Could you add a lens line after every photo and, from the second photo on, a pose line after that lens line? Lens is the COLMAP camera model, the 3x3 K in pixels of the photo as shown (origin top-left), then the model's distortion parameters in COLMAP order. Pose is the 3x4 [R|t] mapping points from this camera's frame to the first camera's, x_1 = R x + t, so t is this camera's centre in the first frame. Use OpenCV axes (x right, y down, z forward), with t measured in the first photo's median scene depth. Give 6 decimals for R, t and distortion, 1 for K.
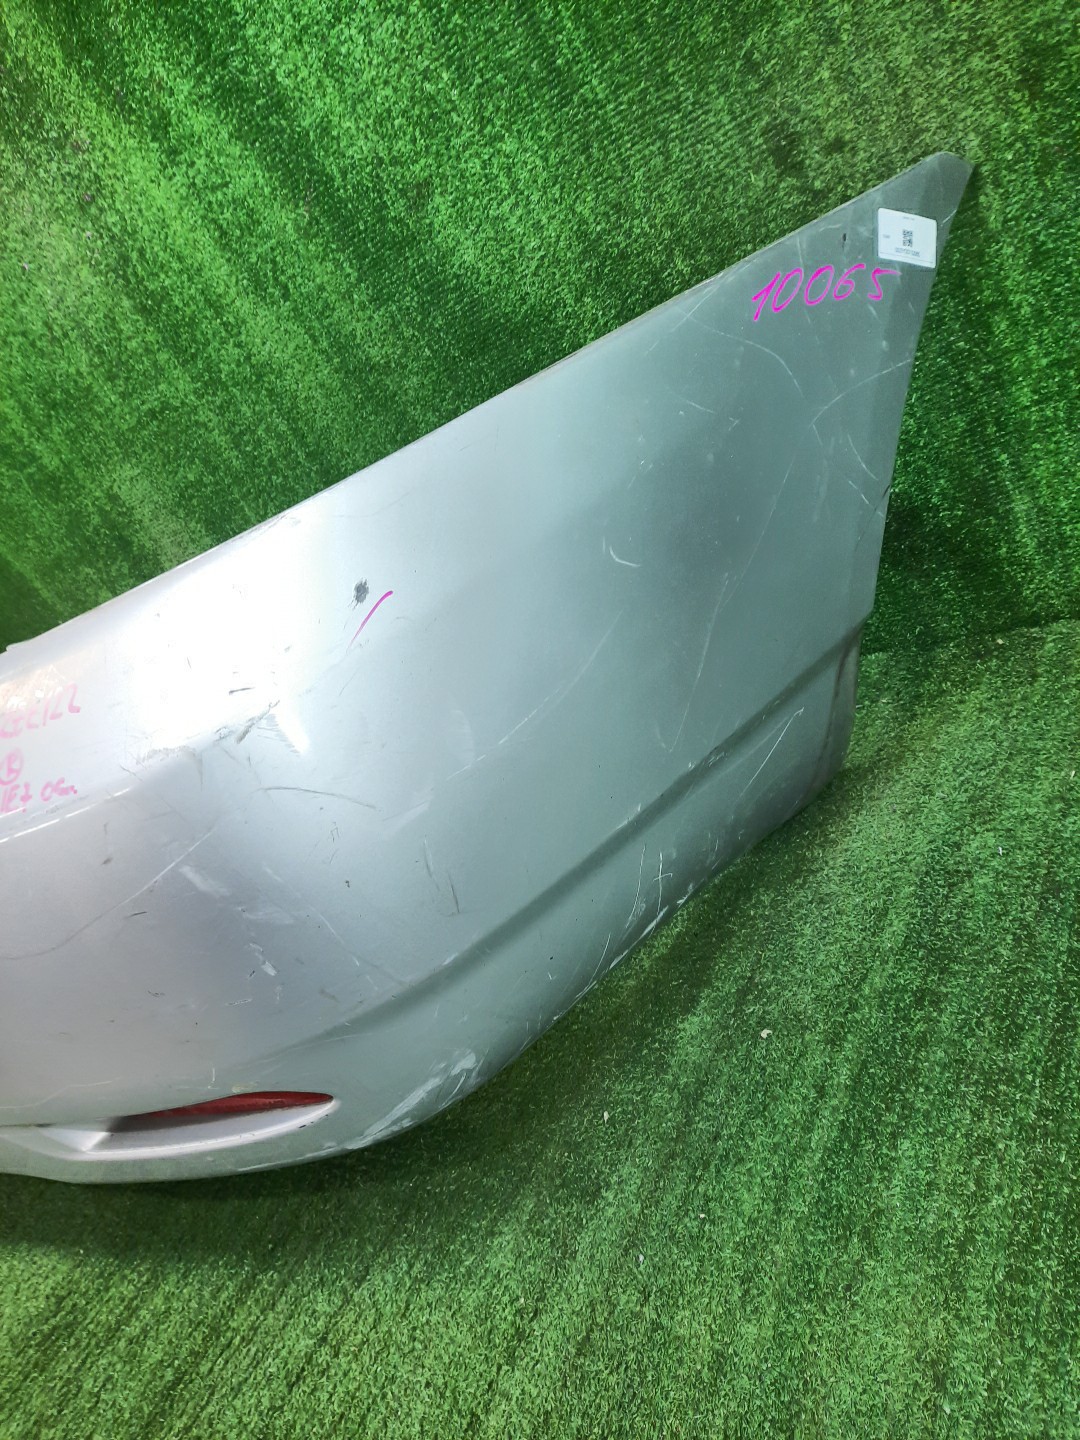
lens RADIAL K [[1032.3, 0, 544.0], [0, 1032.3, 717.5], [0, 0, 1]] dist [-0.014882, 0.005337]
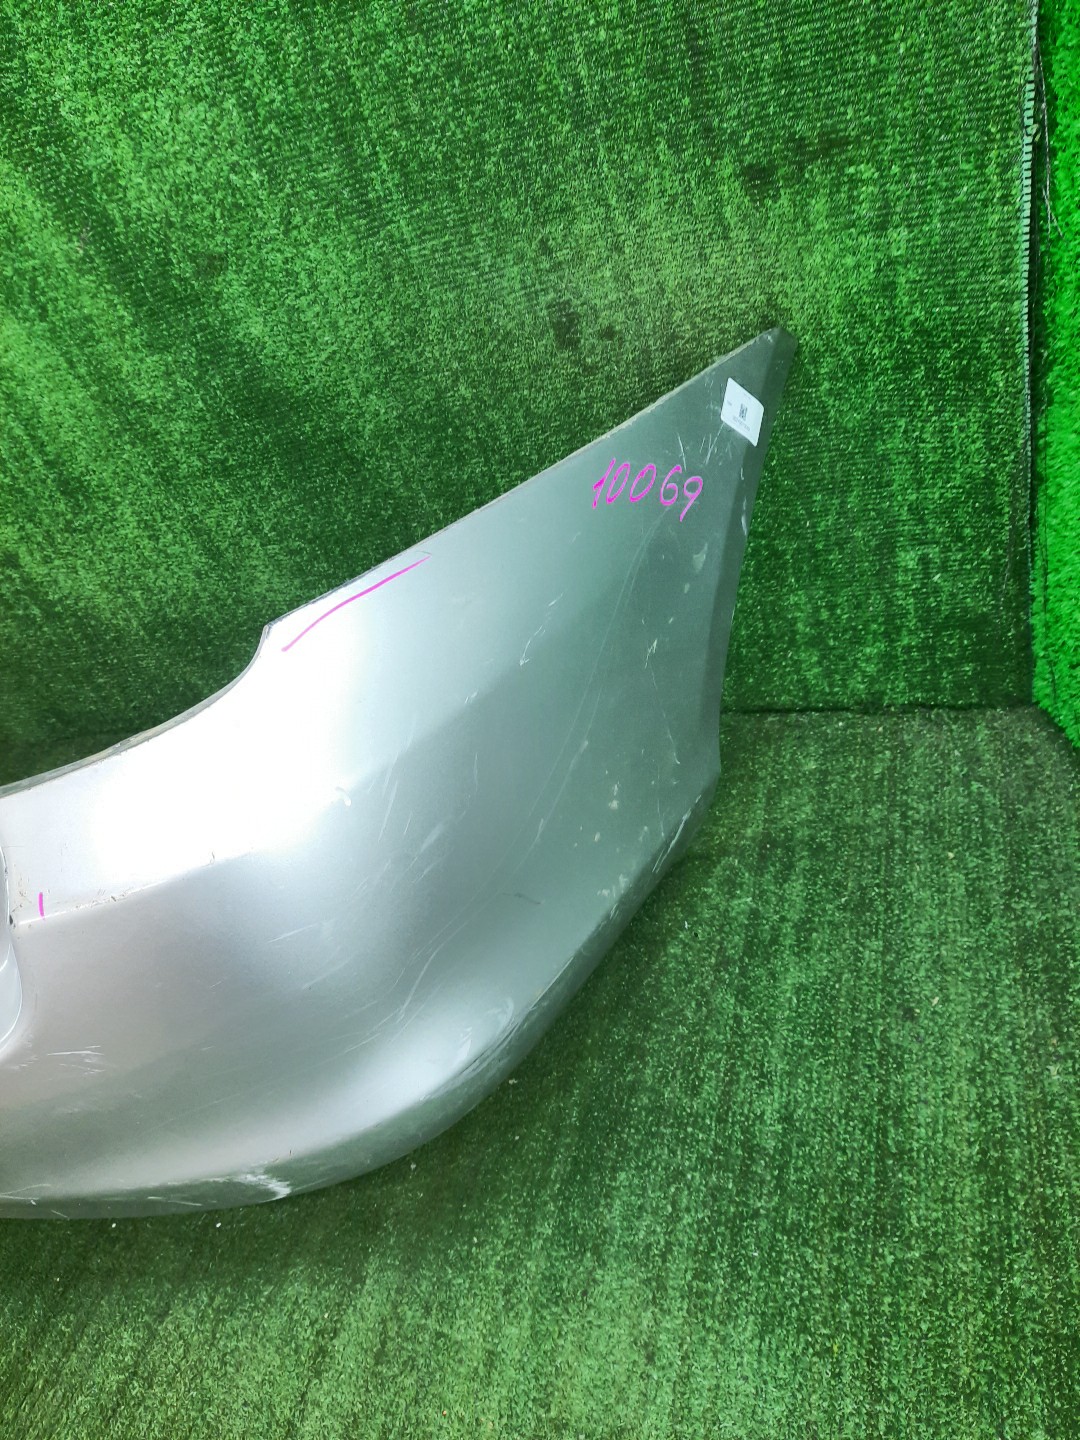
lens RADIAL K [[1032.3, 0, 541.2], [0, 1032.3, 704.4], [0, 0, 1]] dist [-0.014882, 0.005337]
pose [[0.941439, 0.040175, 0.334782, -0.192001], [-0.071382, 0.994119, 0.081433, -0.257192], [-0.329541, -0.100562, 0.938770, -0.149910]]
